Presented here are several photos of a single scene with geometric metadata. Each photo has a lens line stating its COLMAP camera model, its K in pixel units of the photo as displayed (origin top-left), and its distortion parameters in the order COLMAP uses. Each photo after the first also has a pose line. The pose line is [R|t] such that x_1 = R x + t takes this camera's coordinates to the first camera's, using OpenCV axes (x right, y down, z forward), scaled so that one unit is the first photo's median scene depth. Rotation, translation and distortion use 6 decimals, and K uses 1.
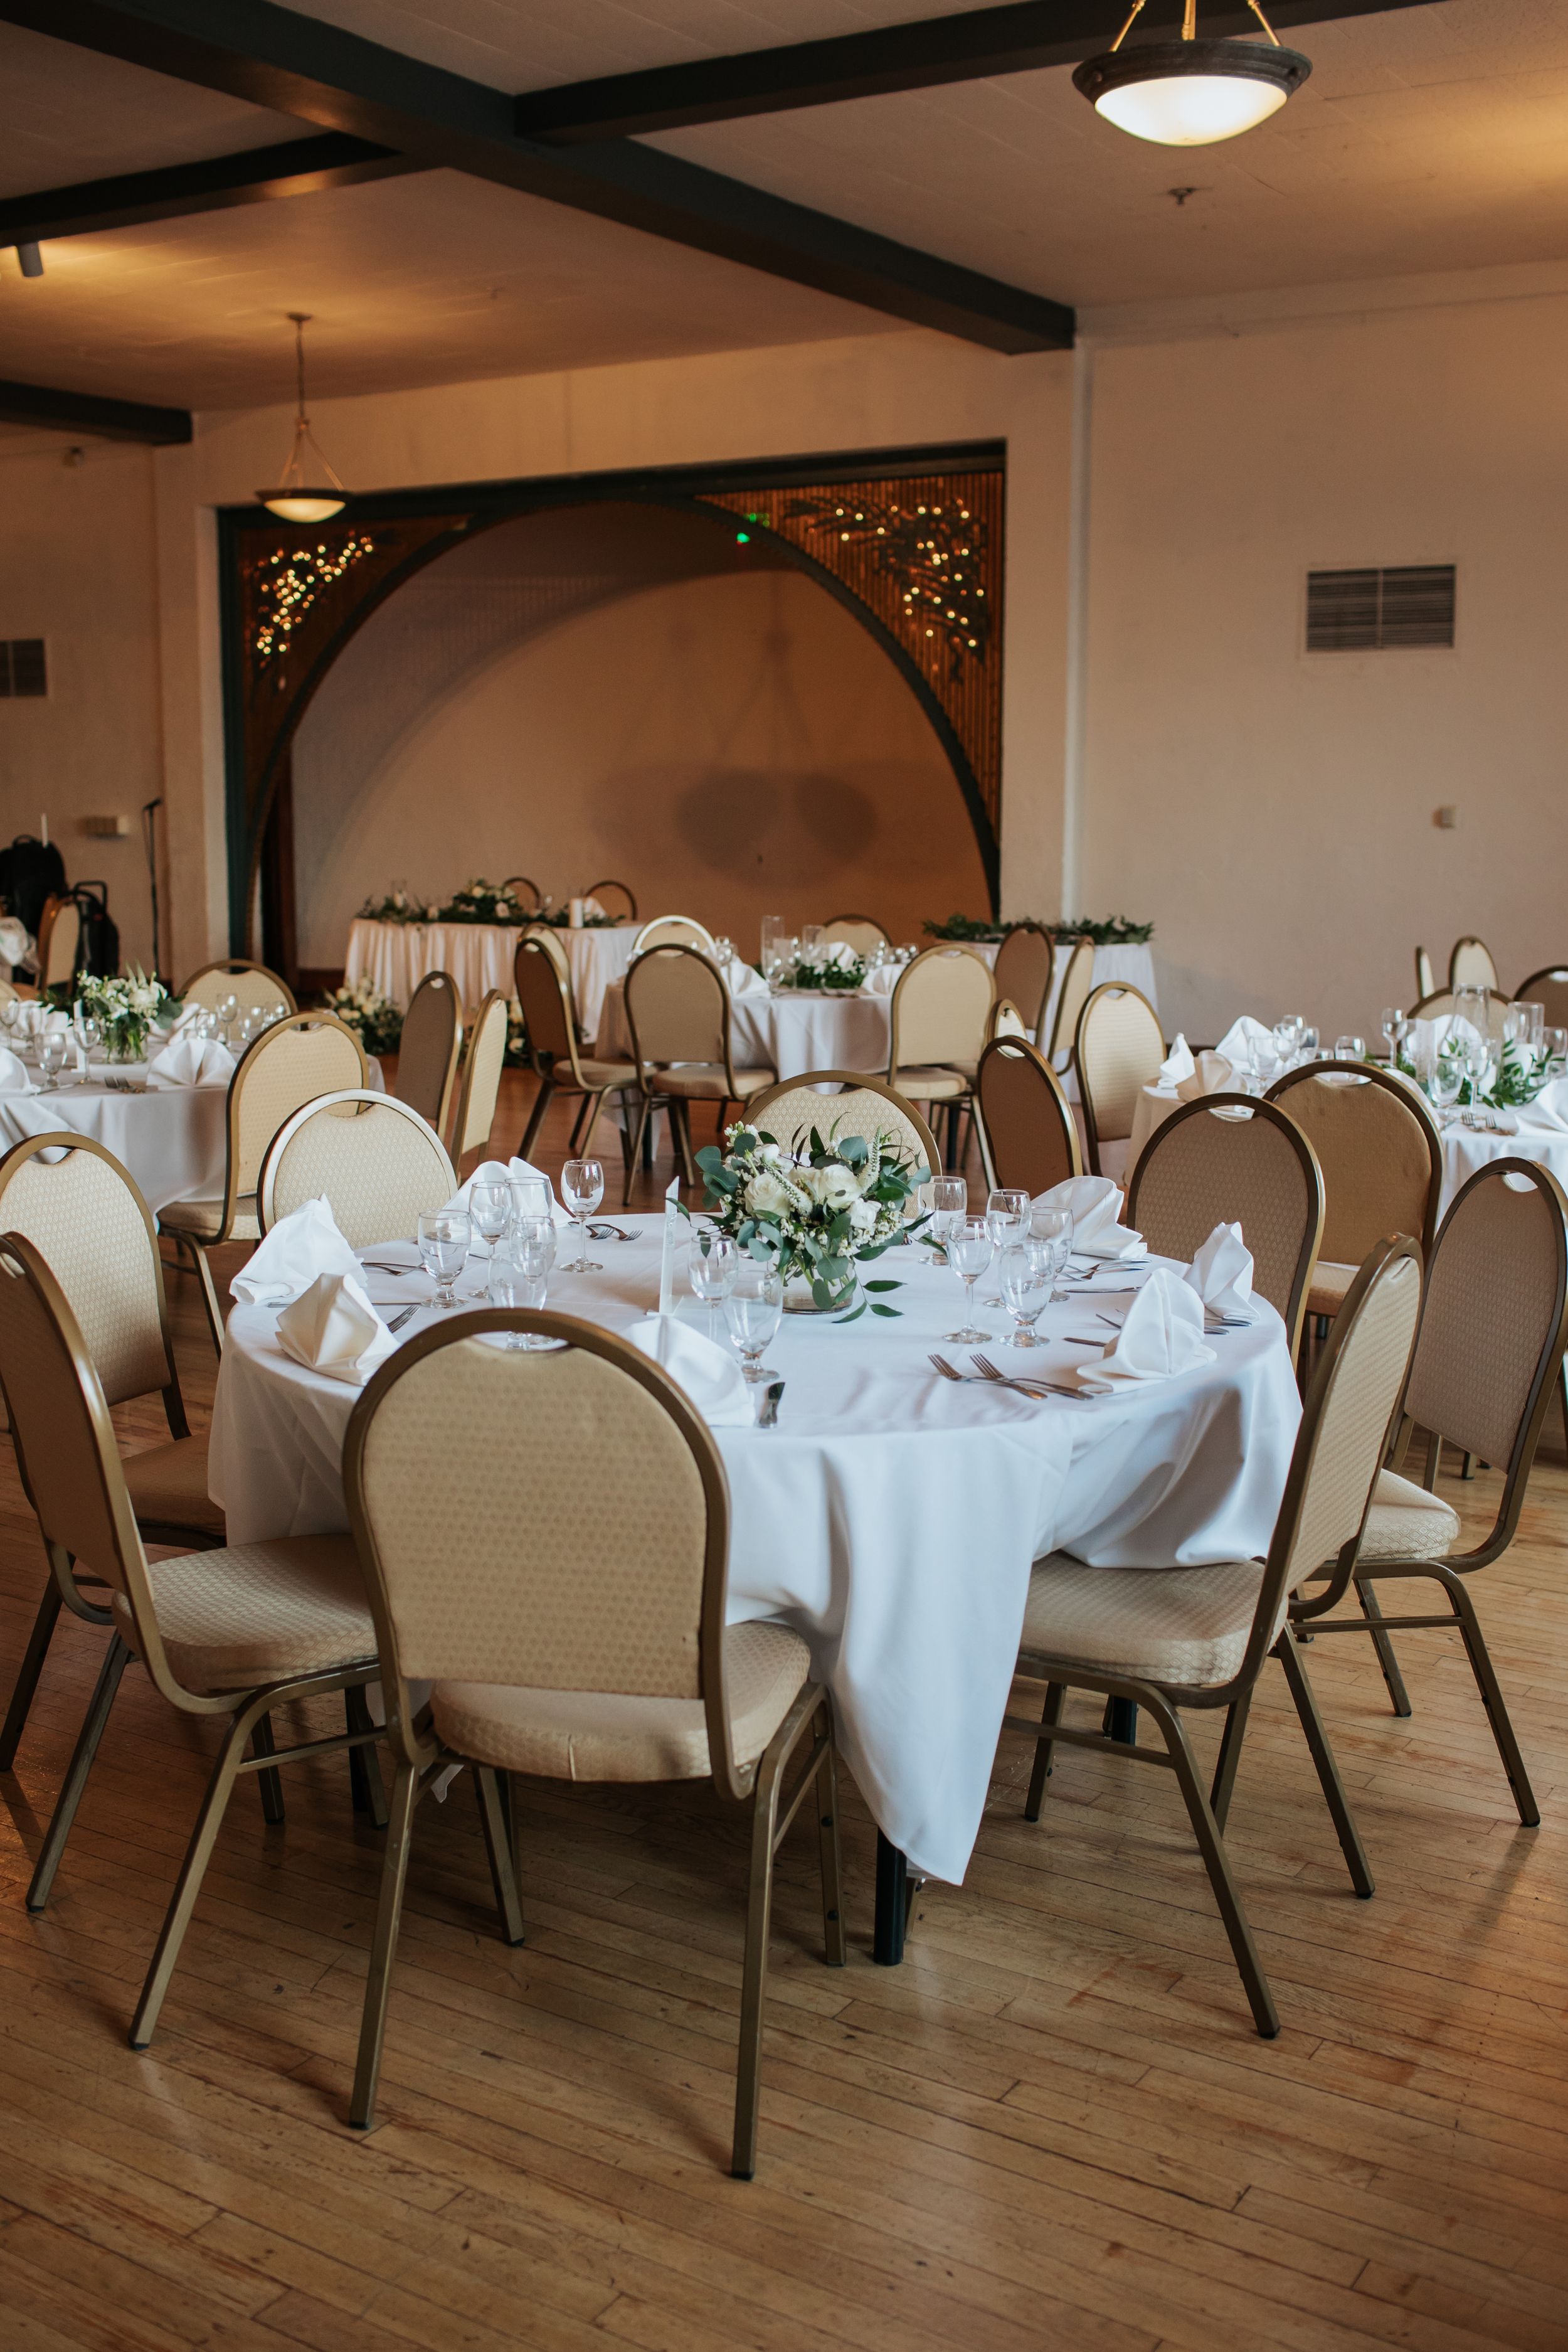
lens RADIAL K [[2559.9, 0, 756.8], [0, 2559.9, 1171.0], [0, 0, 1]] dist [-0.035518, 0.010695]
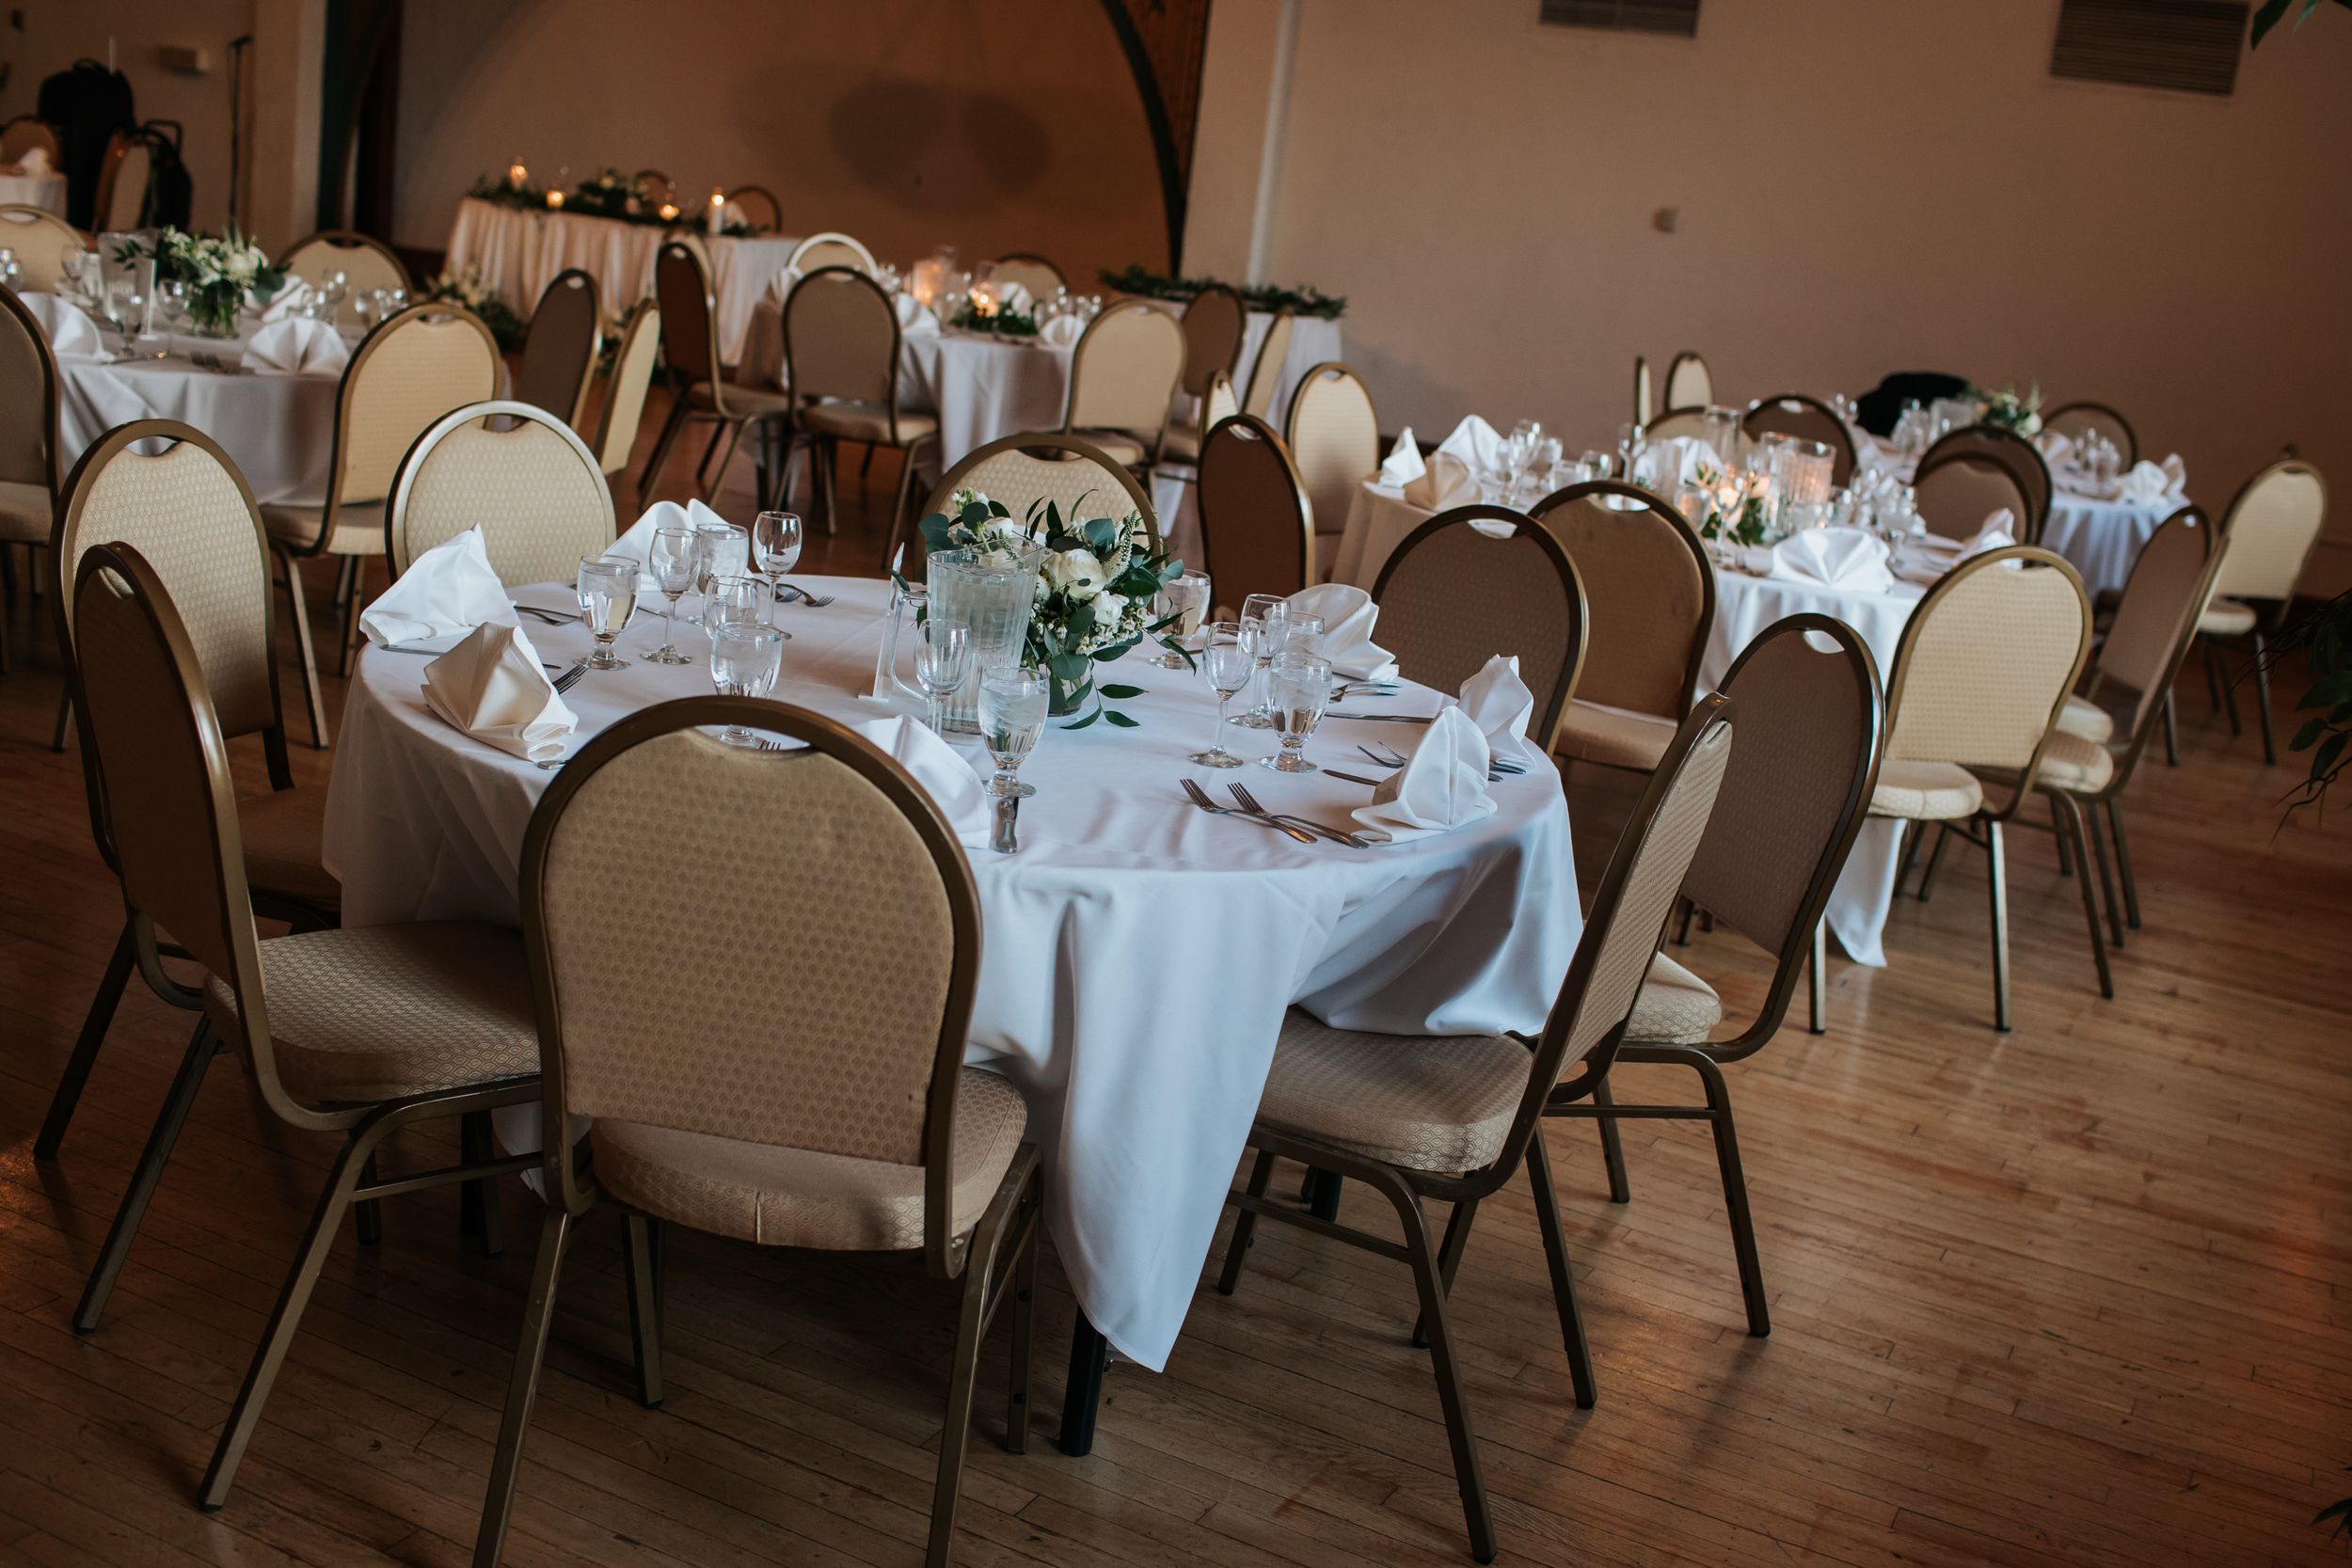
lens RADIAL K [[2697.7, 0, 1170.6], [0, 2697.7, 750.5], [0, 0, 1]] dist [-0.050765, 0.072801]
pose [[0.988076, 0.088209, 0.126197, -0.053061], [-0.098331, 0.992220, 0.076357, -0.008134], [-0.118479, -0.087856, 0.989062, 0.083372]]
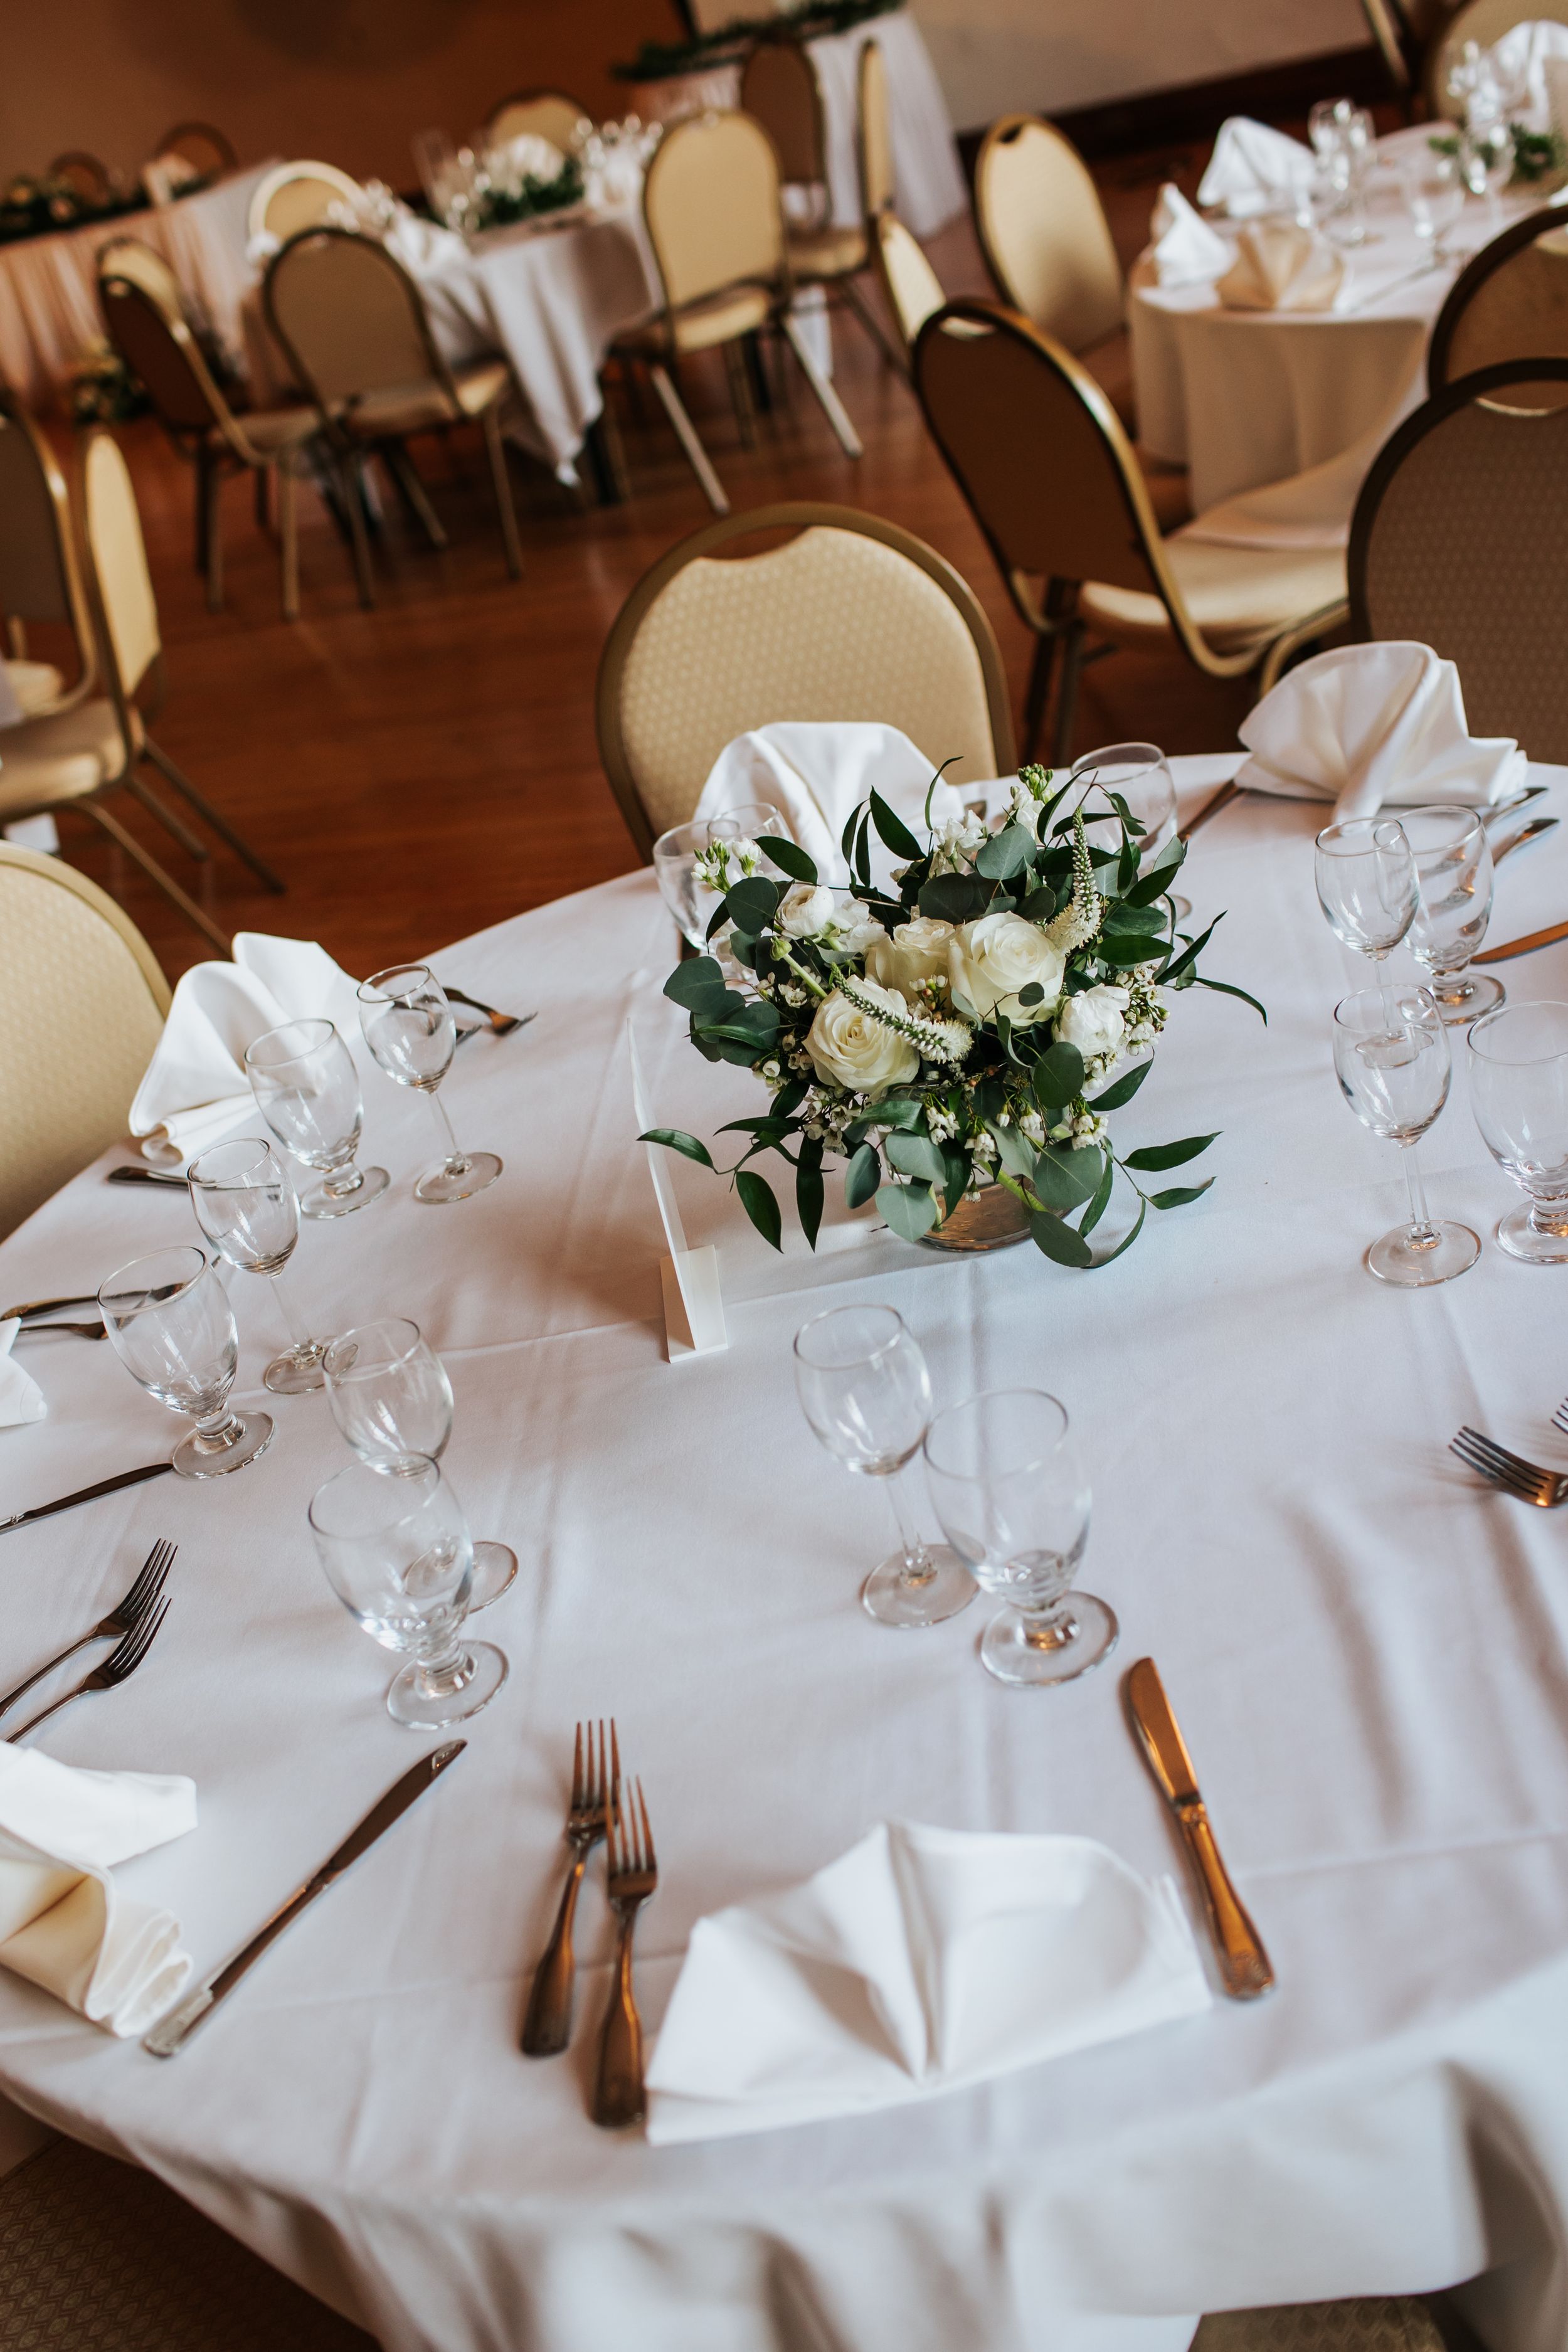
lens RADIAL K [[2560.3, 0, 756.8], [0, 2560.3, 1171.0], [0, 0, 1]] dist [-0.035518, 0.010695]
pose [[0.952493, -0.303515, 0.025223, -0.032143], [0.278852, 0.902396, 0.328516, -0.124642], [-0.122470, -0.305876, 0.944161, 0.638086]]
